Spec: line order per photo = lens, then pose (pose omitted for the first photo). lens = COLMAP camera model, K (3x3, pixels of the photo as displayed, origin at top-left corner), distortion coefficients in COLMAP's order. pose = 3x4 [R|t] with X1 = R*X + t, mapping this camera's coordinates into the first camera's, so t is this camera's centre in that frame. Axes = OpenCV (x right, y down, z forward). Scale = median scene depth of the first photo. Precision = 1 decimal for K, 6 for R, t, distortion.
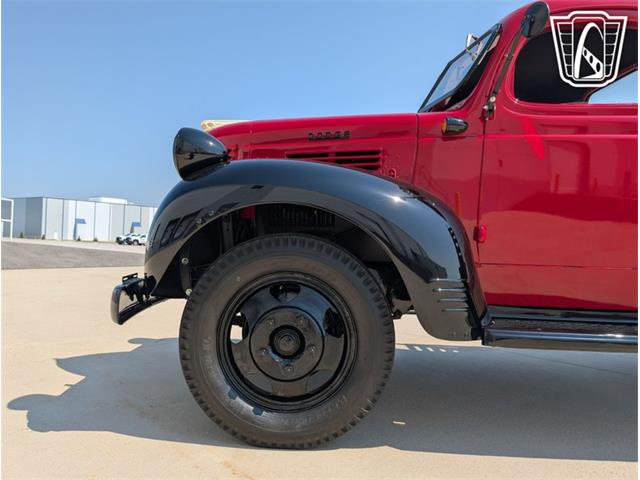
lens RADIAL K [[455.6, 0, 320.4], [0, 455.6, 236.4], [0, 0, 1]] dist [0.007674, -0.000195]
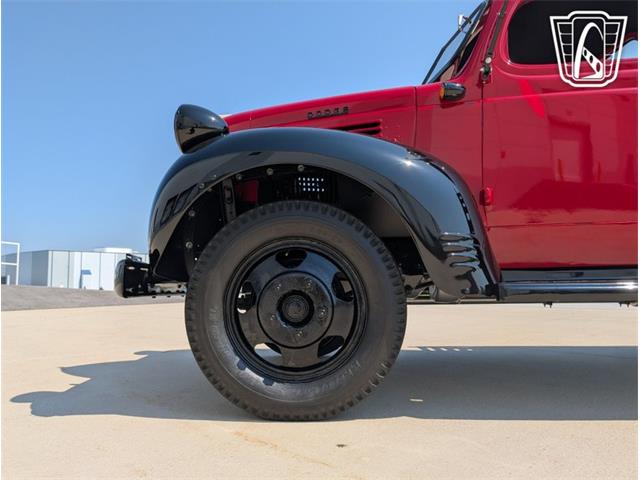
lens RADIAL K [[458.7, 0, 320.0], [0, 458.7, 240.0], [0, 0, 1]] dist [0.001163, 0.000679]
pose [[0.998664, -0.050698, -0.009989, -0.004010], [0.049758, 0.995655, -0.078714, 0.163743], [0.013936, 0.078112, 0.996847, 0.015784]]
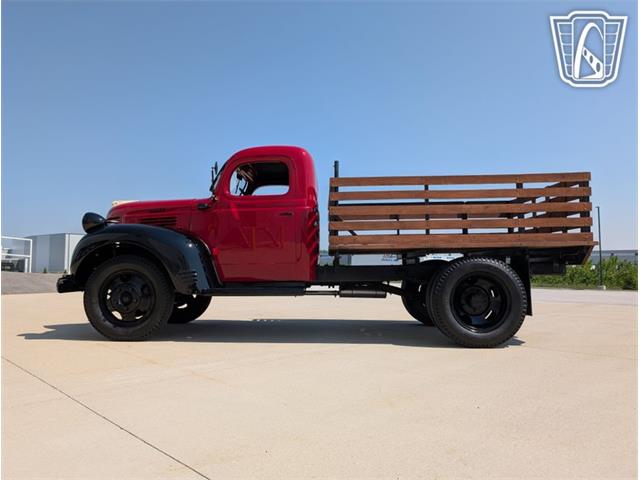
lens RADIAL K [[455.6, 0, 320.4], [0, 455.6, 236.4], [0, 0, 1]] dist [0.007674, -0.000195]
pose [[0.998543, -0.039289, -0.036978, 1.062040], [0.037181, 0.997734, -0.056068, 0.074431], [0.039097, 0.054612, 0.997742, -1.419396]]
